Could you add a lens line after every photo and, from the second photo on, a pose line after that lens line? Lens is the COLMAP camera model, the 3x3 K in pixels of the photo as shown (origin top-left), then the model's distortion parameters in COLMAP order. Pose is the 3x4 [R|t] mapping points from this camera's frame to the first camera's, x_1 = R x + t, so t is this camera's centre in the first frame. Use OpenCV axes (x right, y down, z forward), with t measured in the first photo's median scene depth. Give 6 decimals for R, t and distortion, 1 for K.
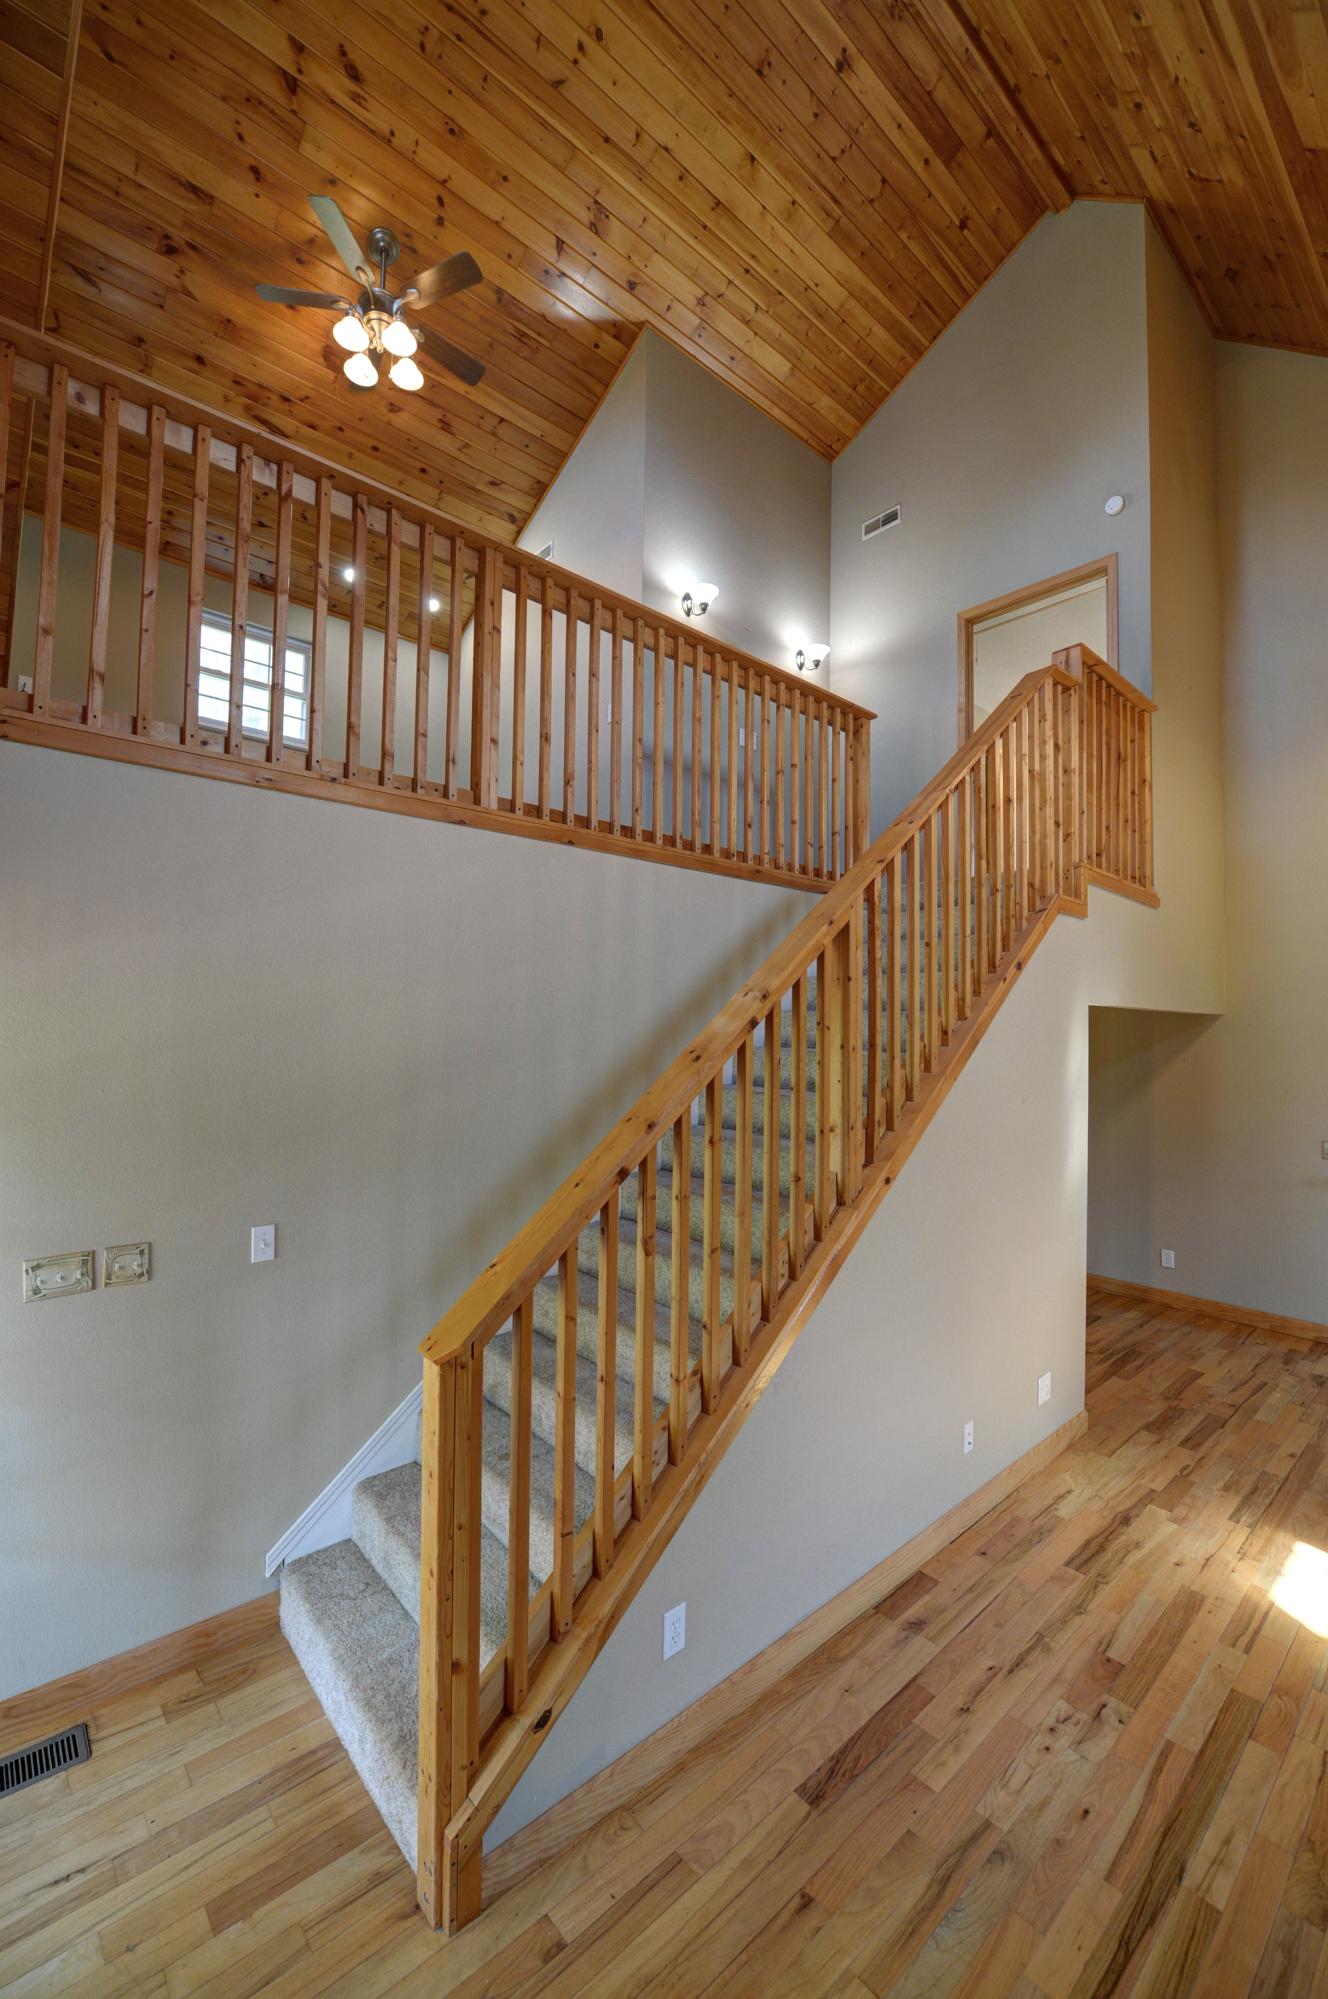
lens RADIAL K [[806.5, 0, 652.4], [0, 806.5, 1000.0], [0, 0, 1]] dist [-0.018395, -0.000838]
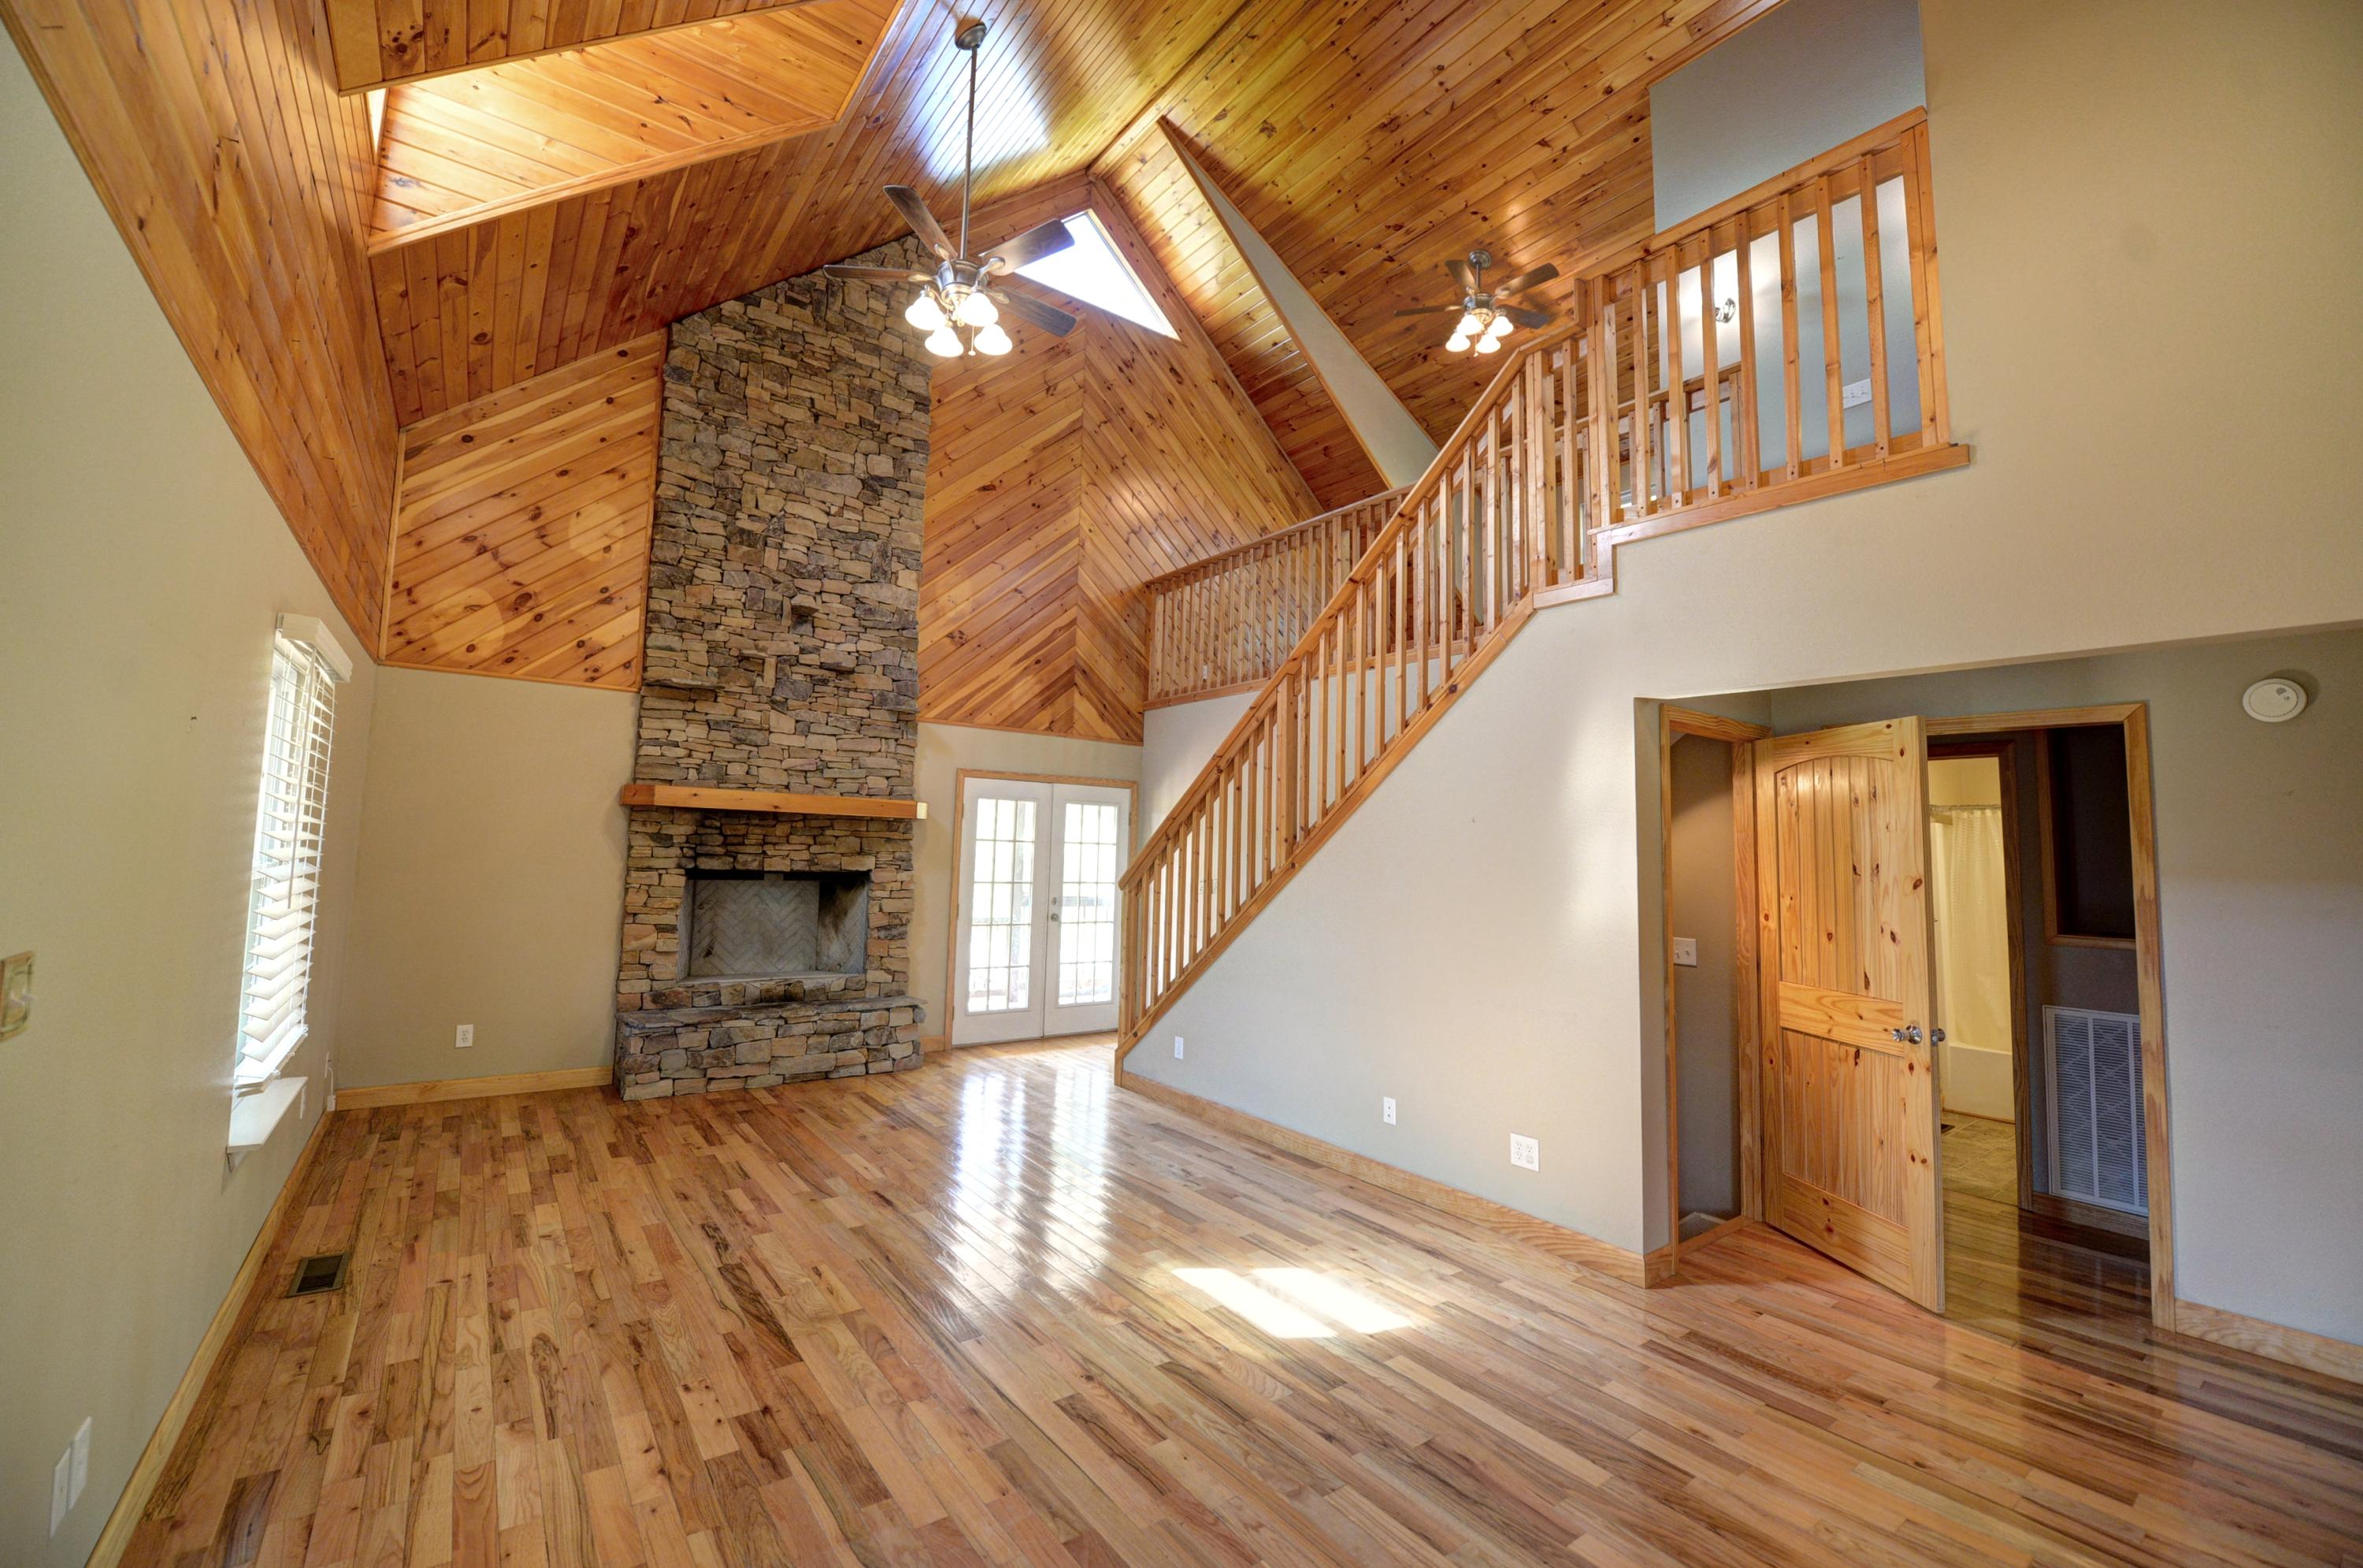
lens RADIAL K [[953.3, 0, 1173.5], [0, 953.3, 766.1], [0, 0, 1]] dist [-0.018395, -0.000838]
pose [[-0.078479, -0.109797, -0.990851, 1.674160], [-0.000823, 0.993923, -0.110073, 0.191941], [0.996915, -0.007823, -0.078093, 0.737396]]
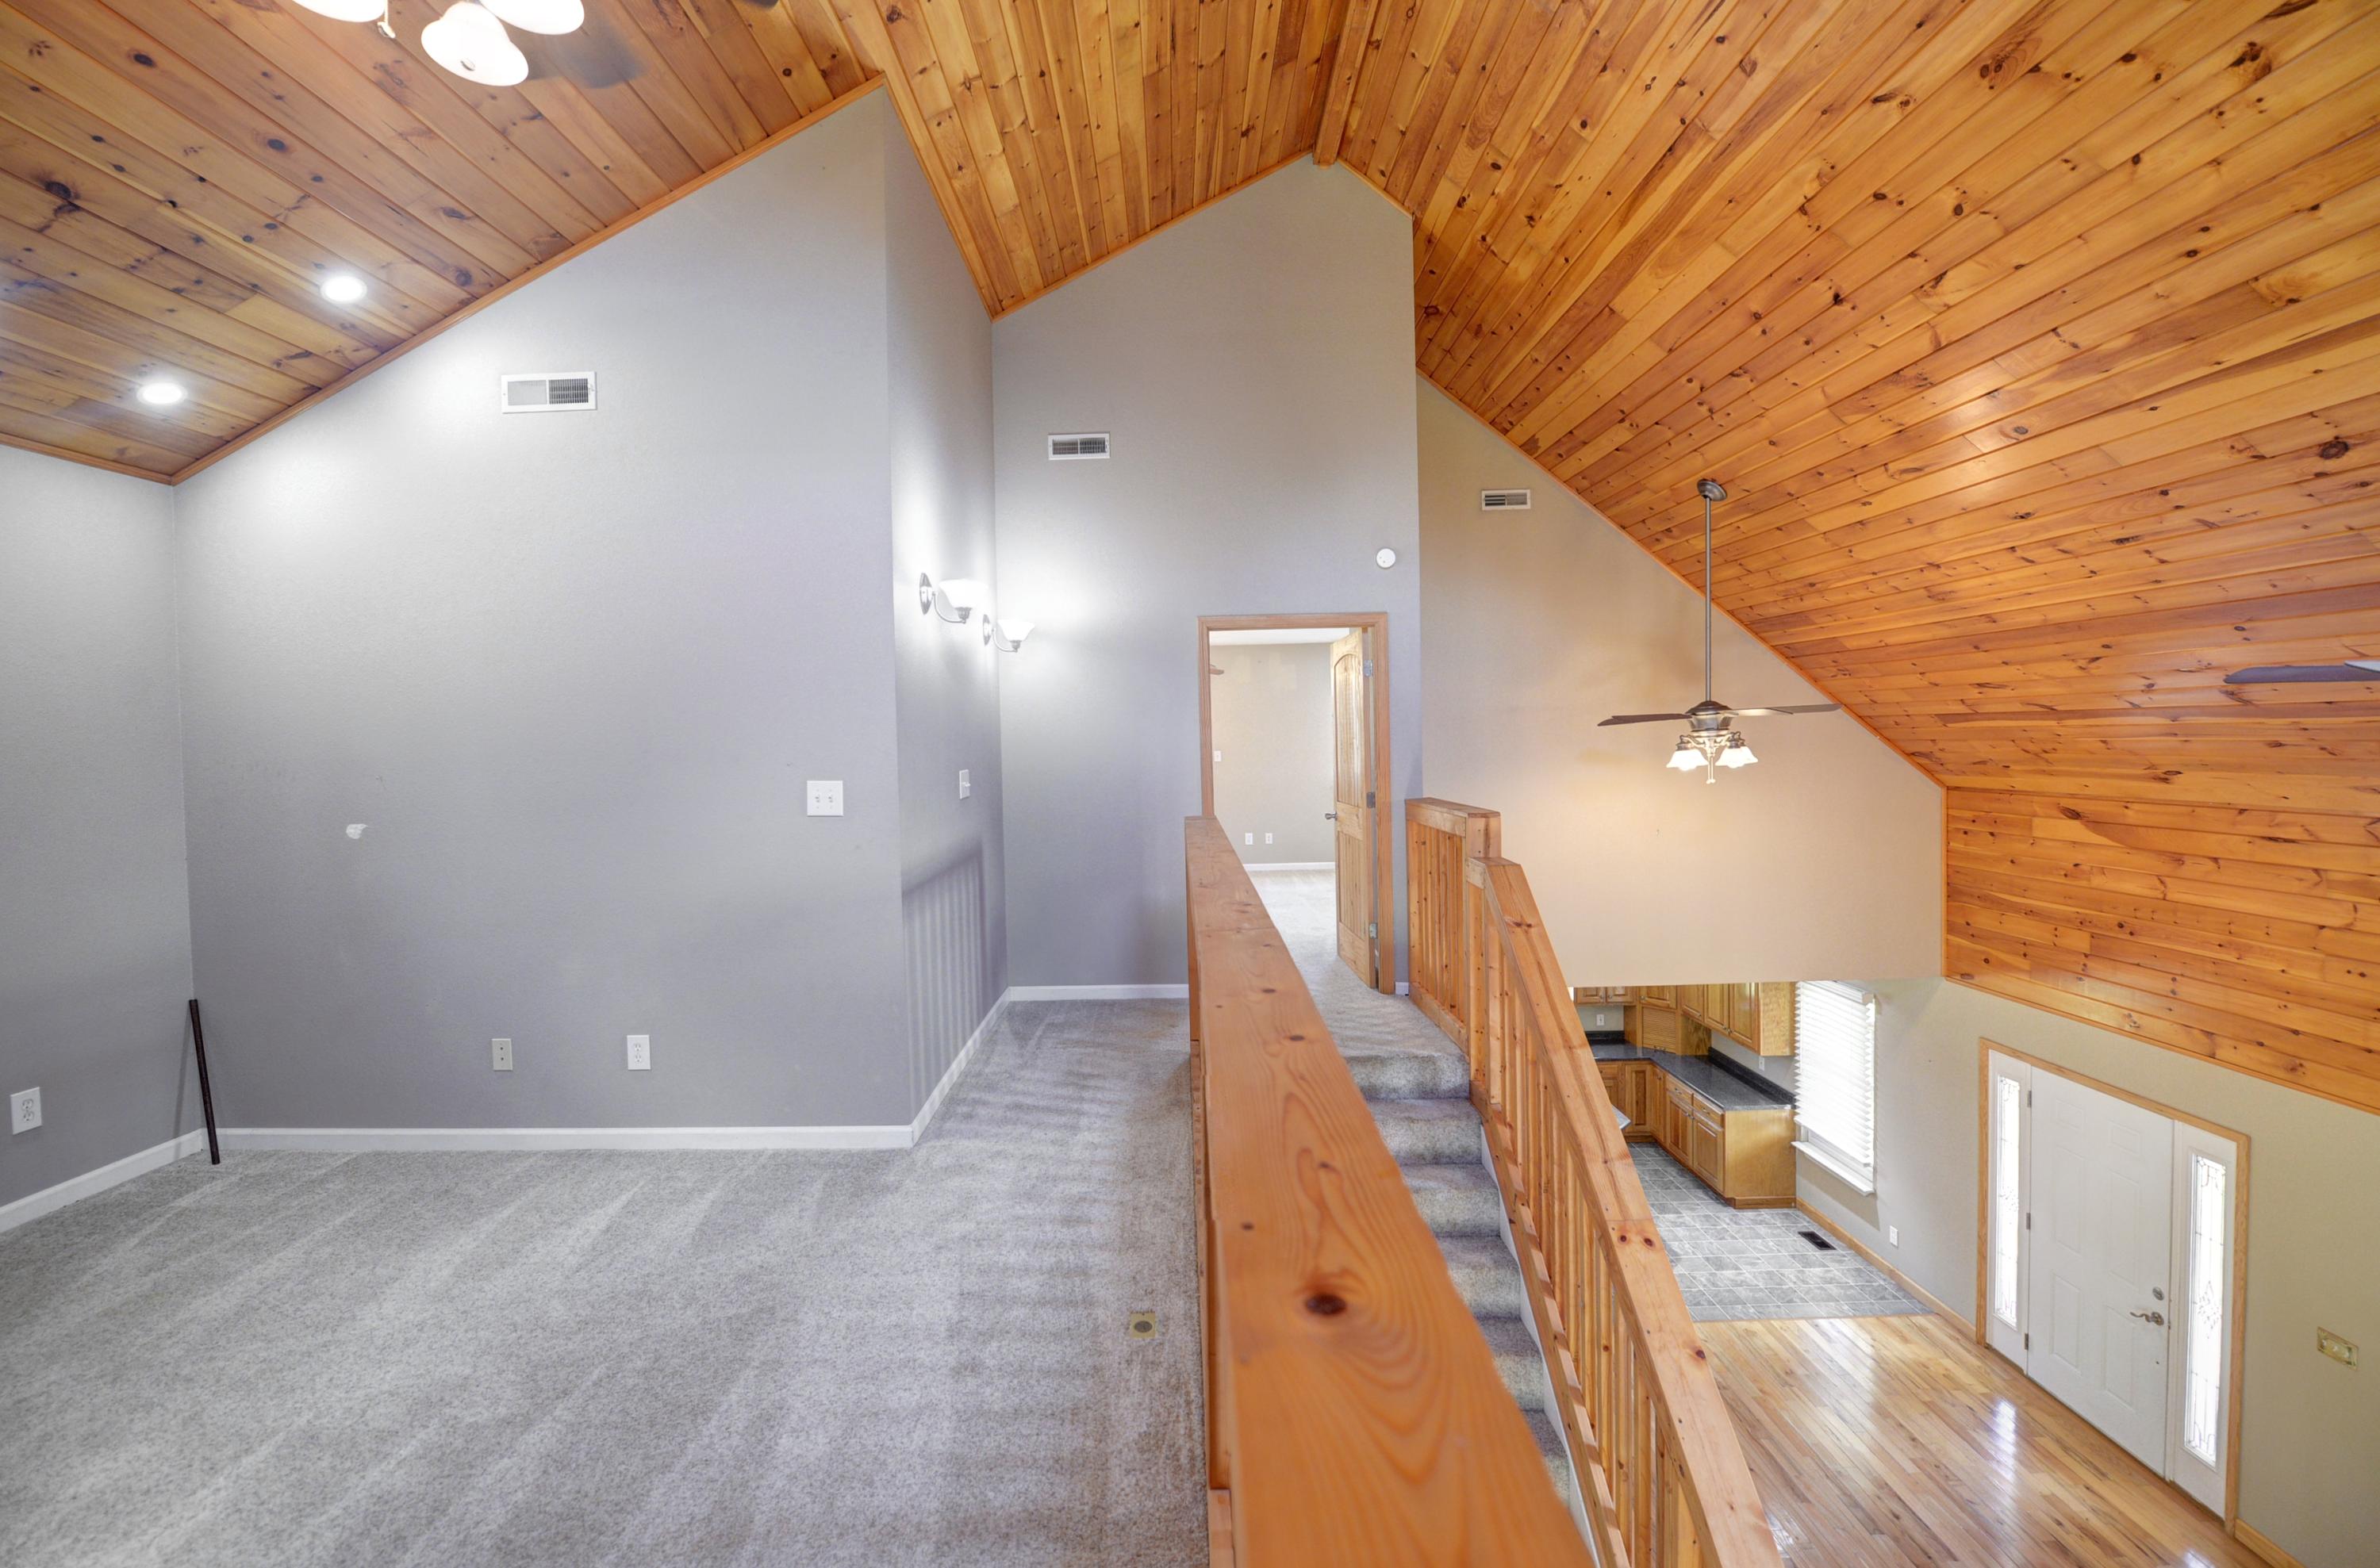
lens RADIAL K [[978.7, 0, 1152.5], [0, 978.7, 760.1], [0, 0, 1]] dist [-0.022306, -0.000528]
pose [[0.676833, -0.046511, 0.734666, -0.567994], [0.016054, 0.998697, 0.048436, -0.627636], [-0.735962, -0.020989, 0.676698, 0.623767]]
